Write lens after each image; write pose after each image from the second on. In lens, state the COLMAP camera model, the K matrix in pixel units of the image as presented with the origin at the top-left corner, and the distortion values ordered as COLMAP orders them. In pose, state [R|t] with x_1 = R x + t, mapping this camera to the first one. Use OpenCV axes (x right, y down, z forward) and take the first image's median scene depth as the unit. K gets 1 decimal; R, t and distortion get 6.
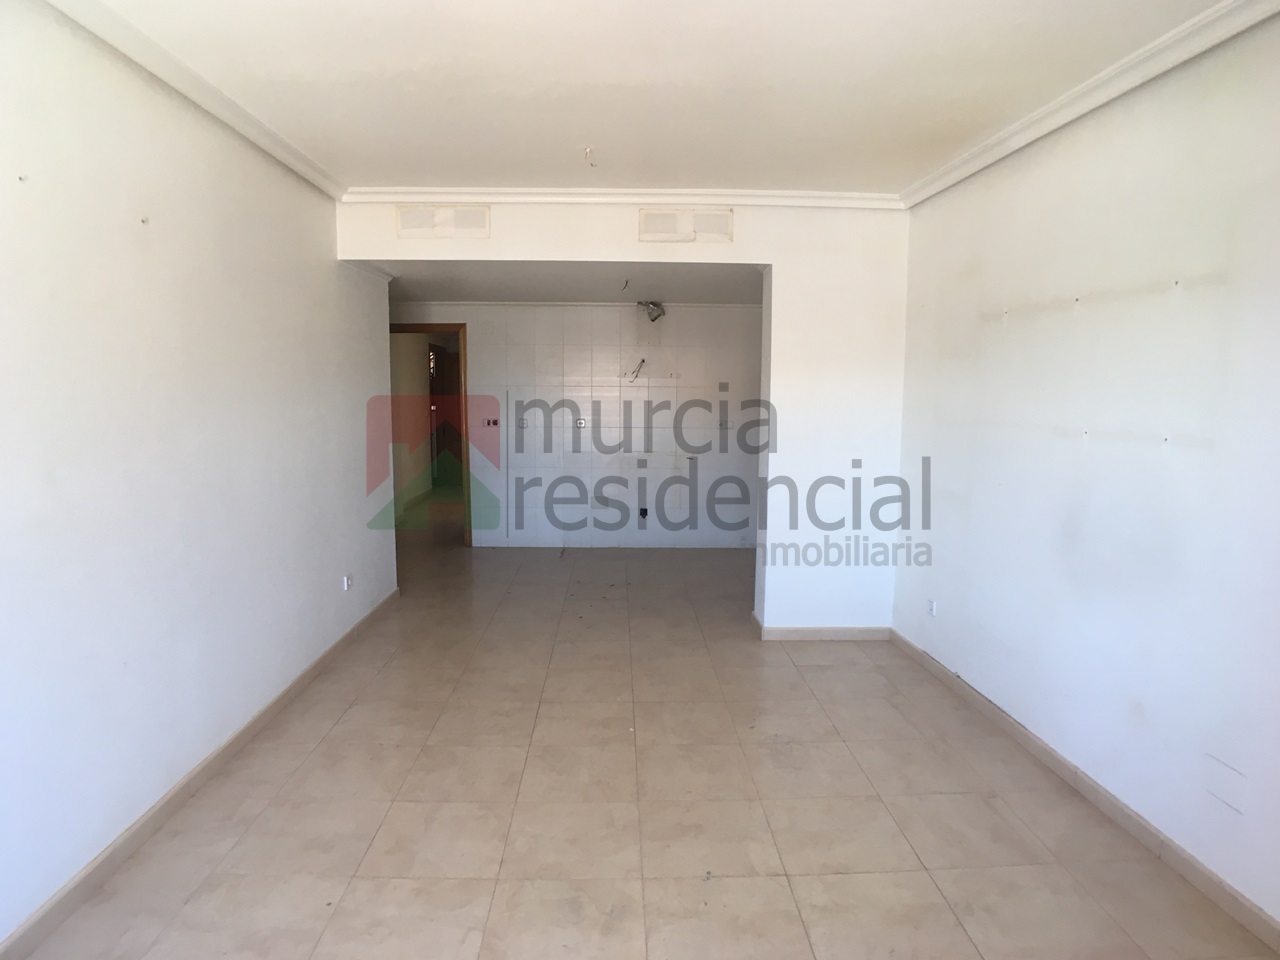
lens RADIAL K [[725.7, 0, 705.2], [0, 725.7, 459.1], [0, 0, 1]] dist [-0.073295, 0.008984]
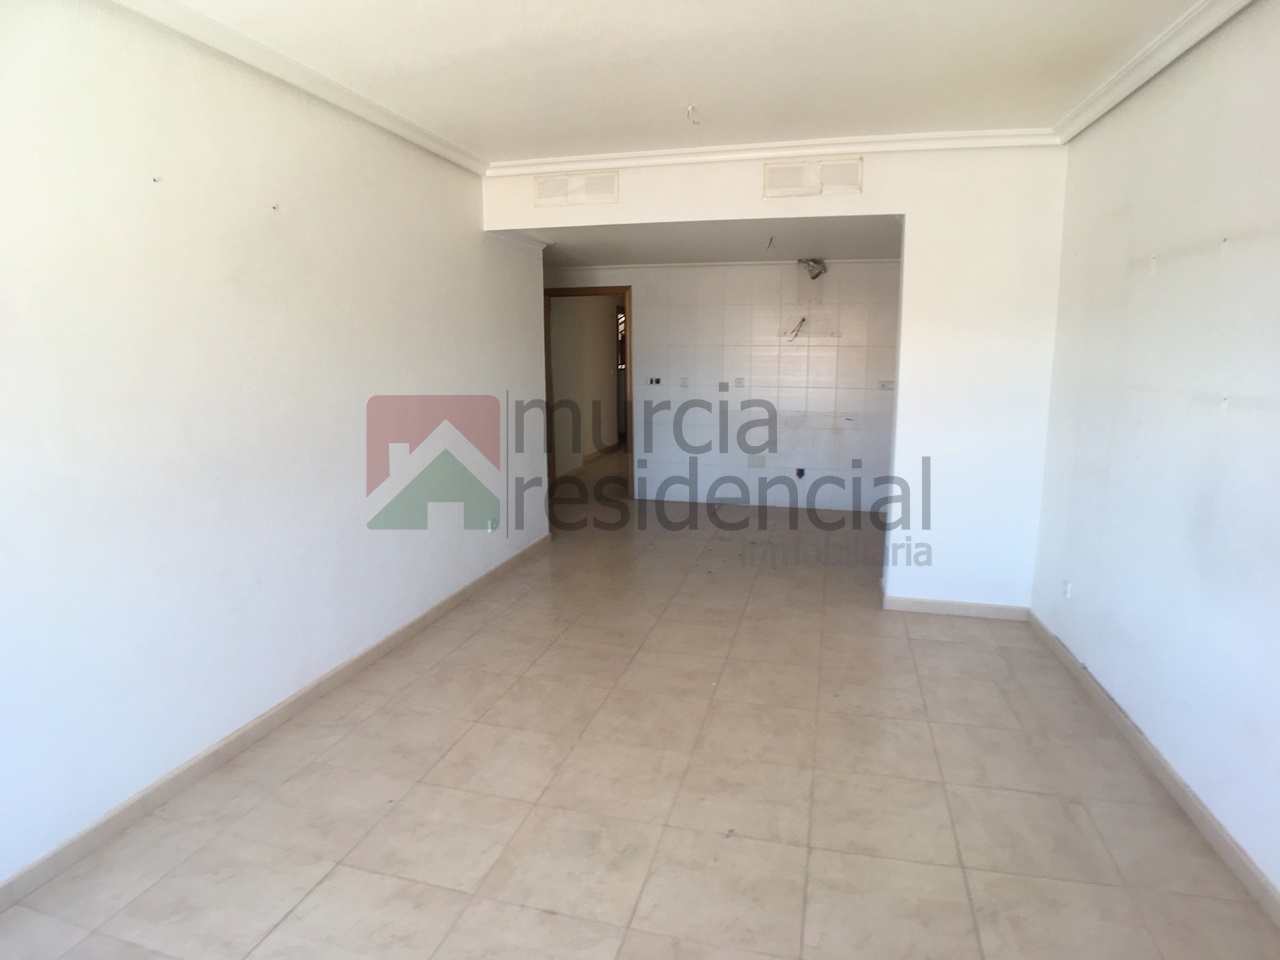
lens RADIAL K [[725.7, 0, 712.9], [0, 725.7, 457.2], [0, 0, 1]] dist [-0.073295, 0.008984]
pose [[0.960568, 0.033147, -0.276064, 0.158335], [-0.018470, 0.998282, 0.055598, -0.002052], [0.277433, -0.048307, 0.959530, 0.029836]]
